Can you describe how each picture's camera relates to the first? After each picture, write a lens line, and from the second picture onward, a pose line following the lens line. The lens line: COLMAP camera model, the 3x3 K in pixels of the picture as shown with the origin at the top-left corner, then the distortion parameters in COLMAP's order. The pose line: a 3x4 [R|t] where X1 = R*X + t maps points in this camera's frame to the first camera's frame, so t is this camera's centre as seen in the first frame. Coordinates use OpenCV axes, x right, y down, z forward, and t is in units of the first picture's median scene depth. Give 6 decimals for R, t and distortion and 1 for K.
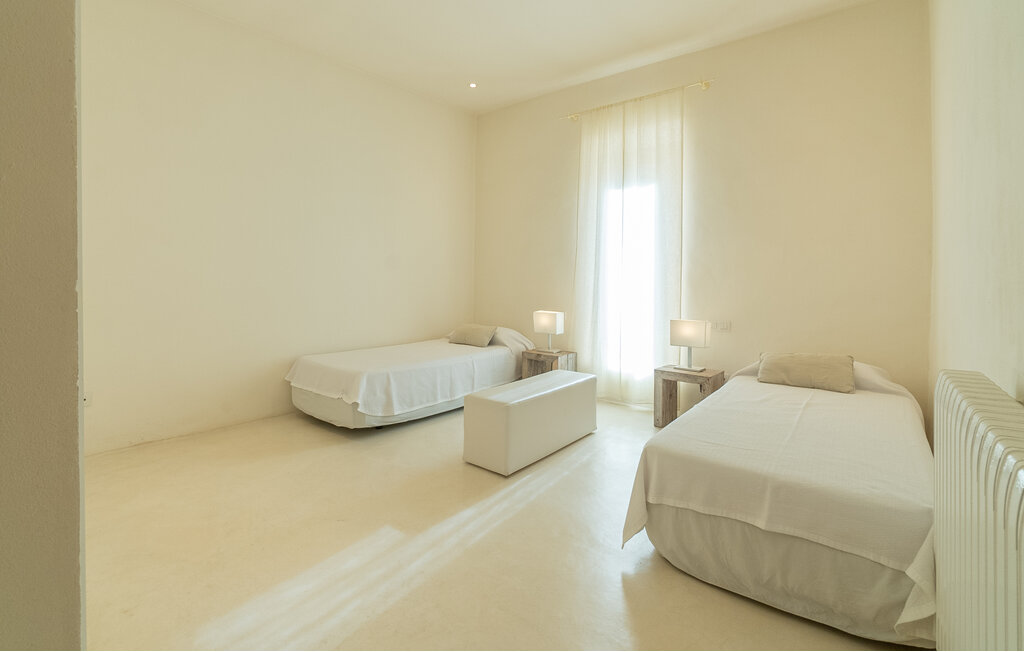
lens RADIAL K [[450.6, 0, 503.1], [0, 450.6, 290.9], [0, 0, 1]] dist [-0.013730, -0.000086]
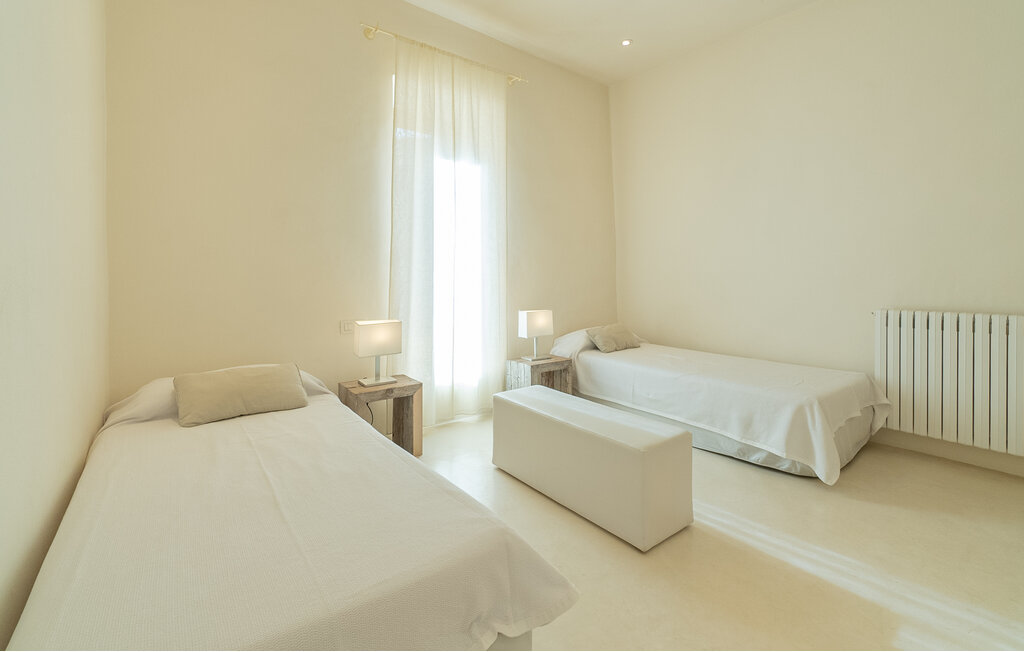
lens RADIAL K [[450.6, 0, 503.1], [0, 450.6, 290.9], [0, 0, 1]] dist [-0.013730, -0.000086]
pose [[0.250310, -0.041837, 0.967261, -0.523119], [0.032003, 0.998877, 0.034923, -0.015377], [-0.967637, 0.022214, 0.251368, 0.720781]]
